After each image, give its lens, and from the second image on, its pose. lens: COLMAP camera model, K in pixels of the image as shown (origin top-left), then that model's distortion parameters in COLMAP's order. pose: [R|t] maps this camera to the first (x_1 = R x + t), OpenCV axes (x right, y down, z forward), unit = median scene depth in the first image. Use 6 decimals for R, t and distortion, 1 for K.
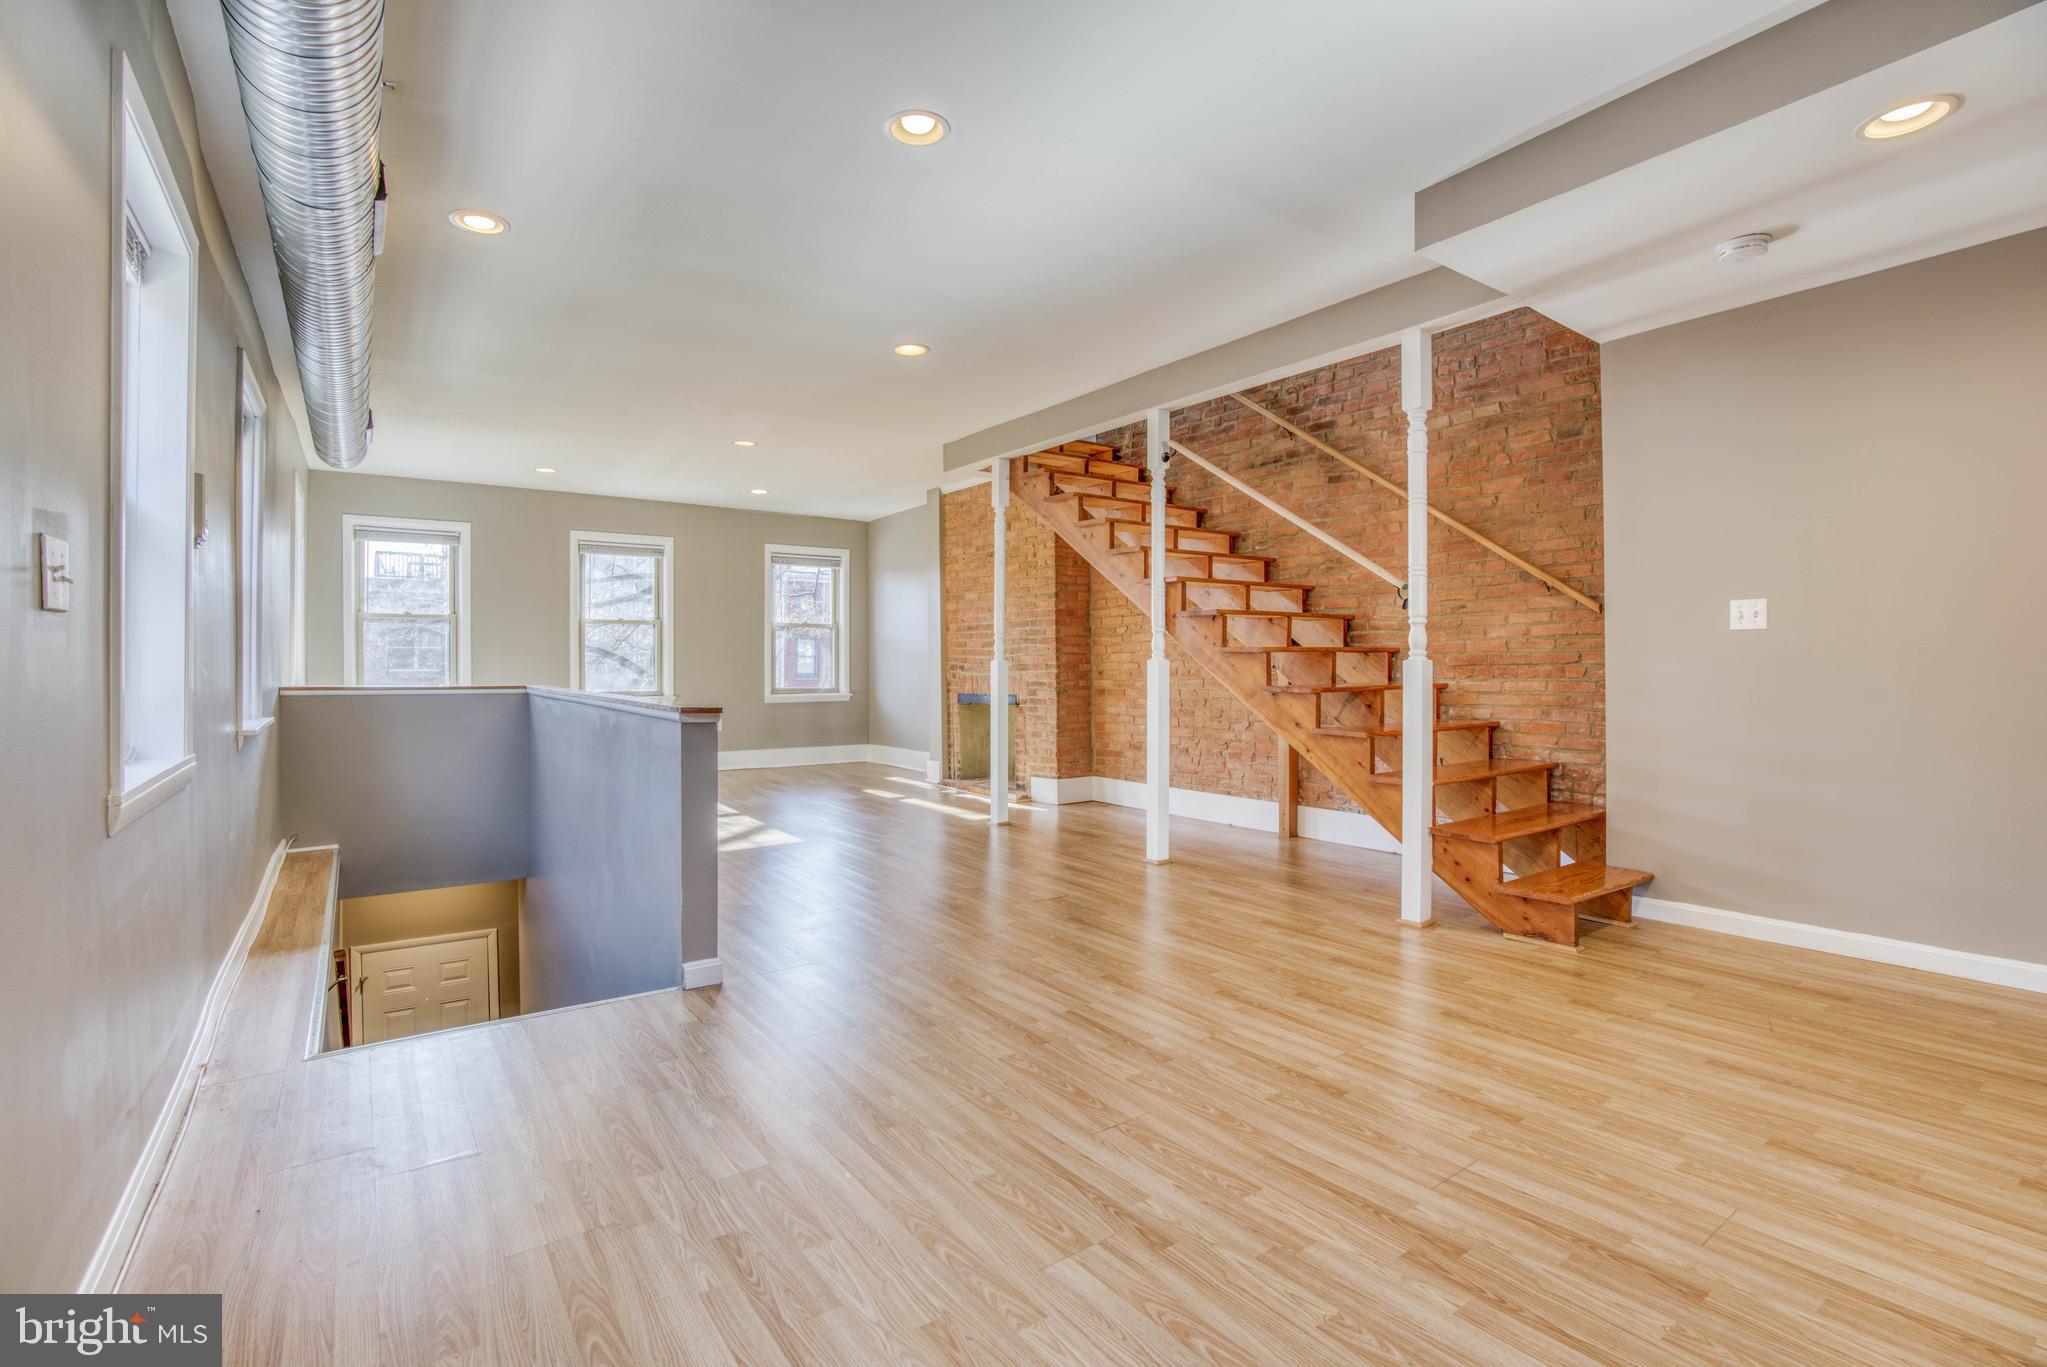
lens RADIAL K [[939.5, 0, 999.7], [0, 939.5, 677.8], [0, 0, 1]] dist [-0.071562, 0.024761]
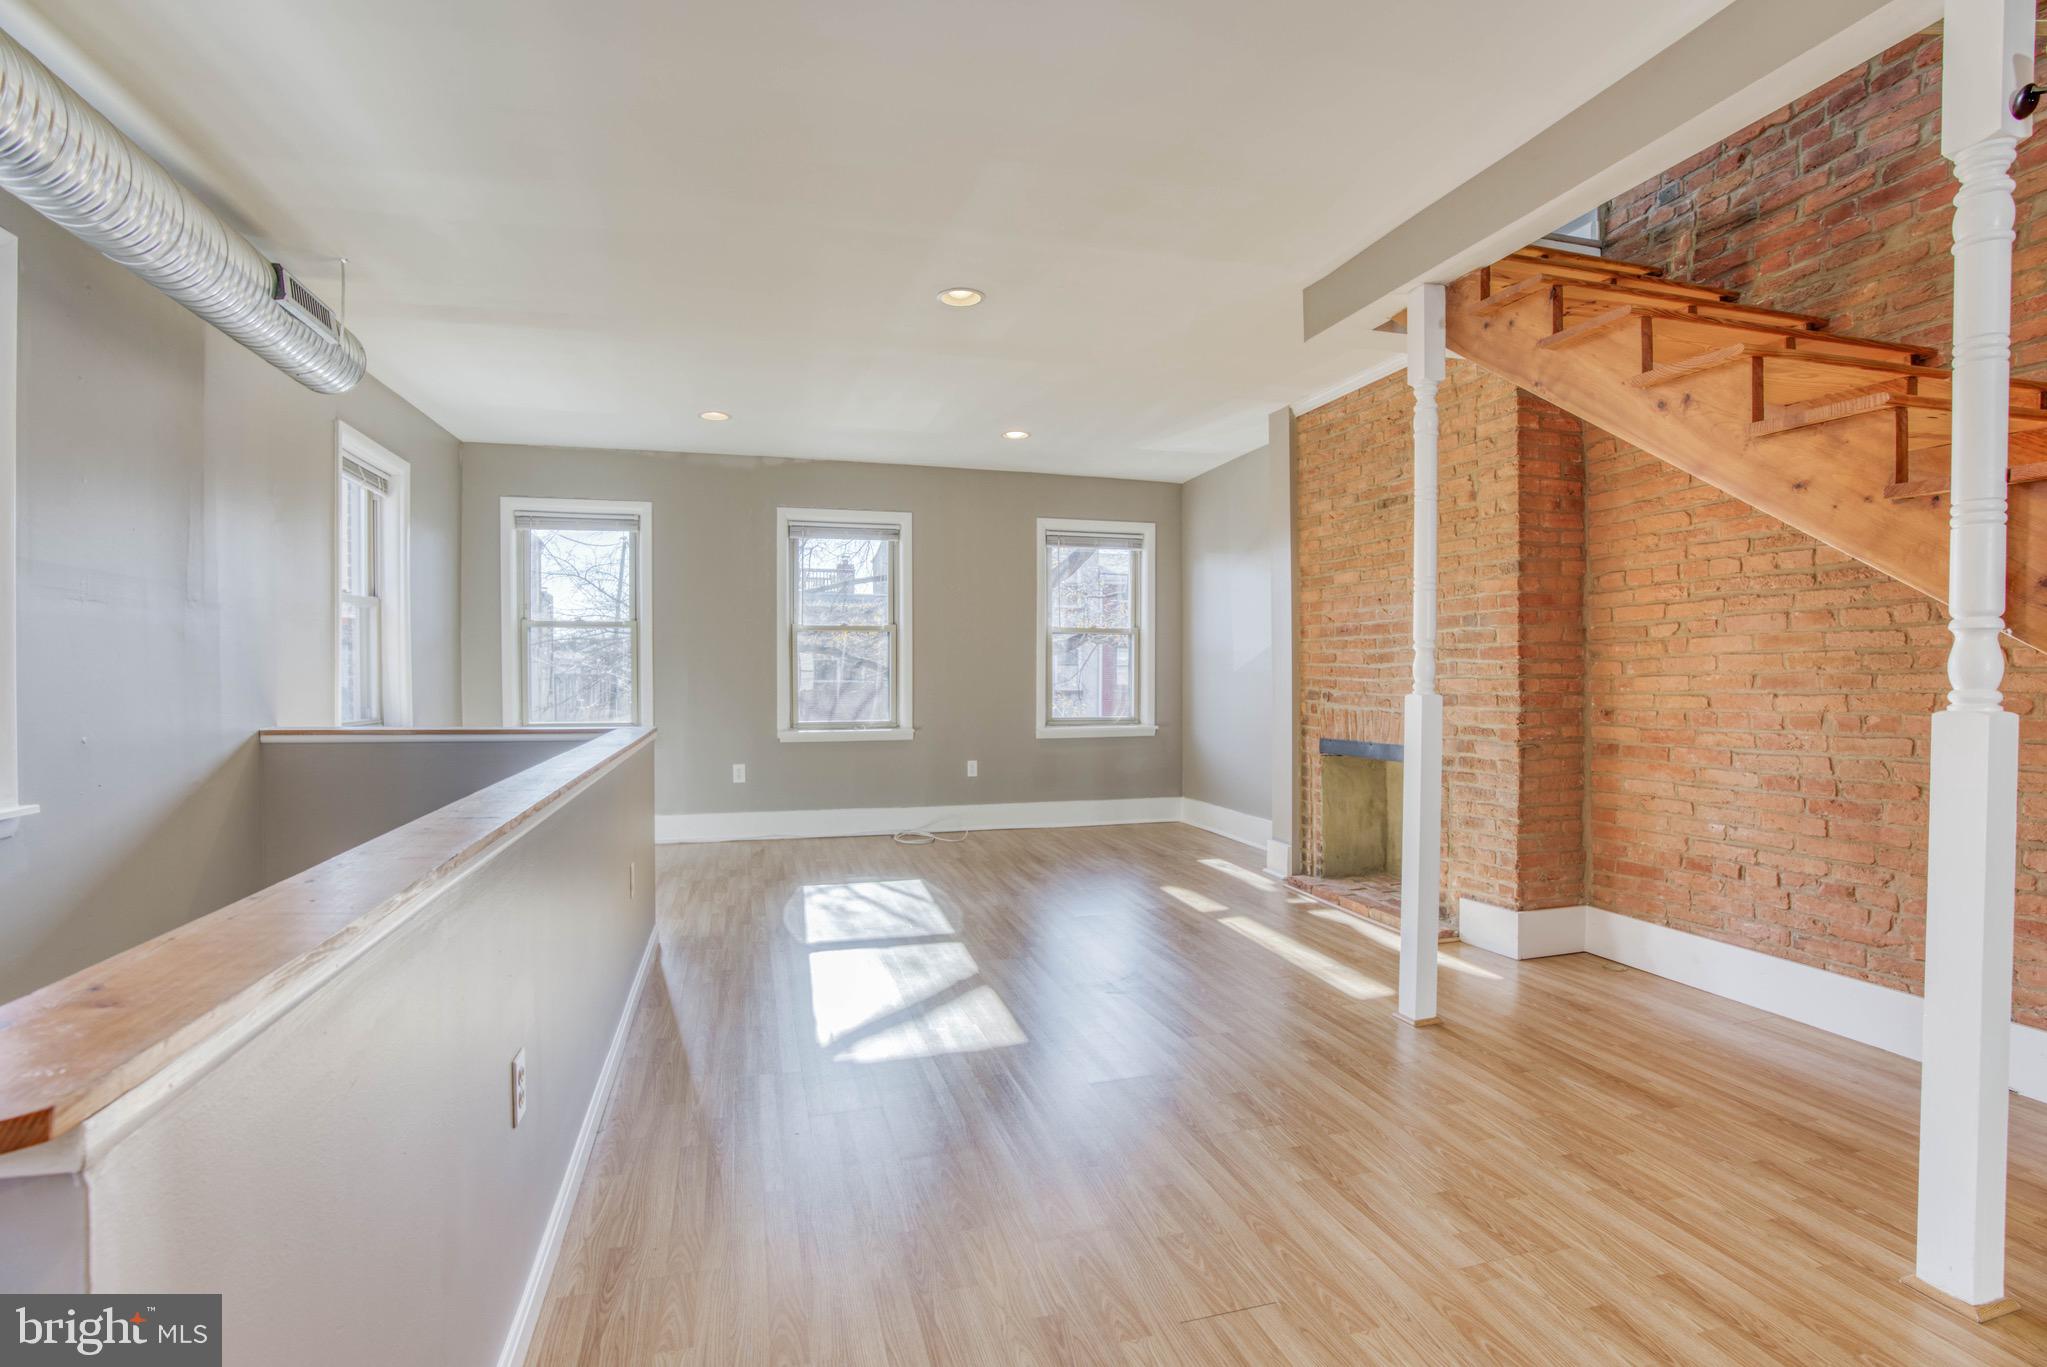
lens RADIAL K [[959.8, 0, 999.0], [0, 959.8, 693.3], [0, 0, 1]] dist [-0.066419, 0.022516]
pose [[0.940824, 0.008512, -0.338790, -0.035533], [-0.006063, 0.999947, 0.008285, -0.018470], [0.338842, -0.005741, 0.940826, 0.388158]]
